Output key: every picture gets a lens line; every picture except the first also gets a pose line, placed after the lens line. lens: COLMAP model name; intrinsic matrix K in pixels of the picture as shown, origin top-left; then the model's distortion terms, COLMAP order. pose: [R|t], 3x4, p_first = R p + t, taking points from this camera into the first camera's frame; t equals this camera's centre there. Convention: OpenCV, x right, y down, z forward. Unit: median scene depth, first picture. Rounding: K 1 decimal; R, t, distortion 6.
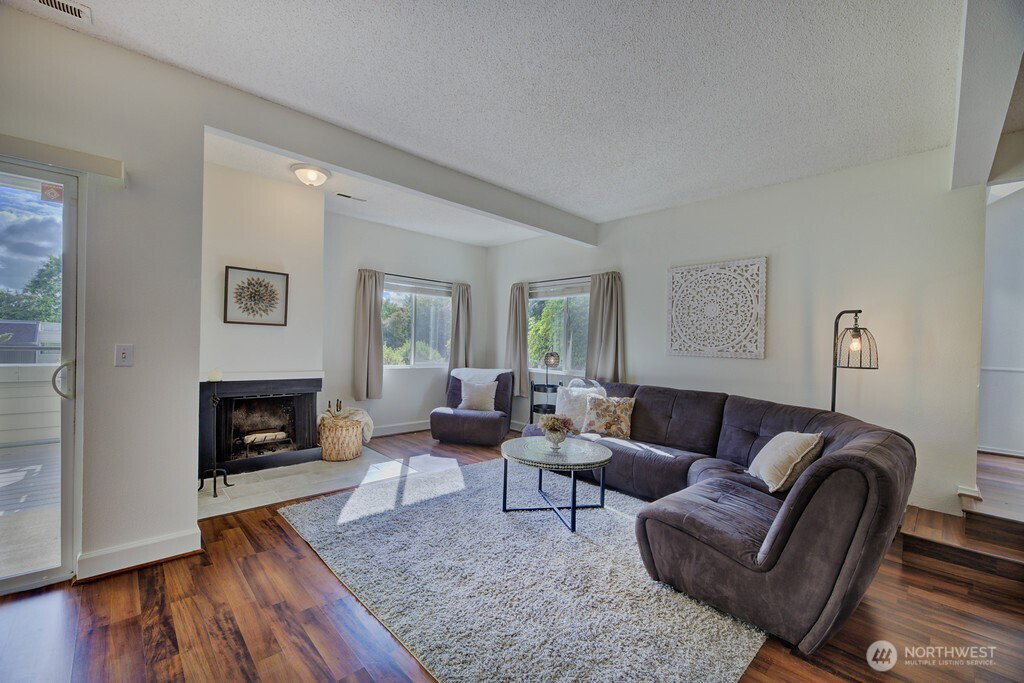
lens RADIAL K [[418.2, 0, 512.0], [0, 418.2, 341.5], [0, 0, 1]] dist [-0.000521, -0.000139]
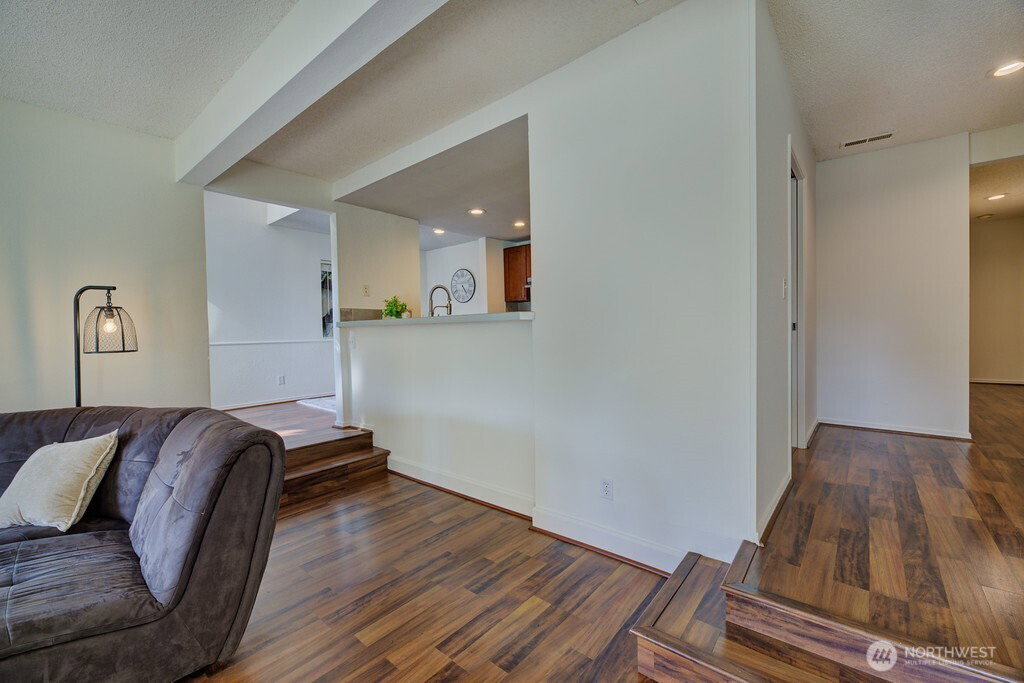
lens RADIAL K [[420.9, 0, 510.9], [0, 420.9, 329.0], [0, 0, 1]] dist [-0.000790, -0.000294]
pose [[-0.097926, -0.027120, 0.994824, -0.171001], [0.009507, 0.999558, 0.028184, -0.002637], [-0.995148, 0.012218, -0.097625, 0.295106]]
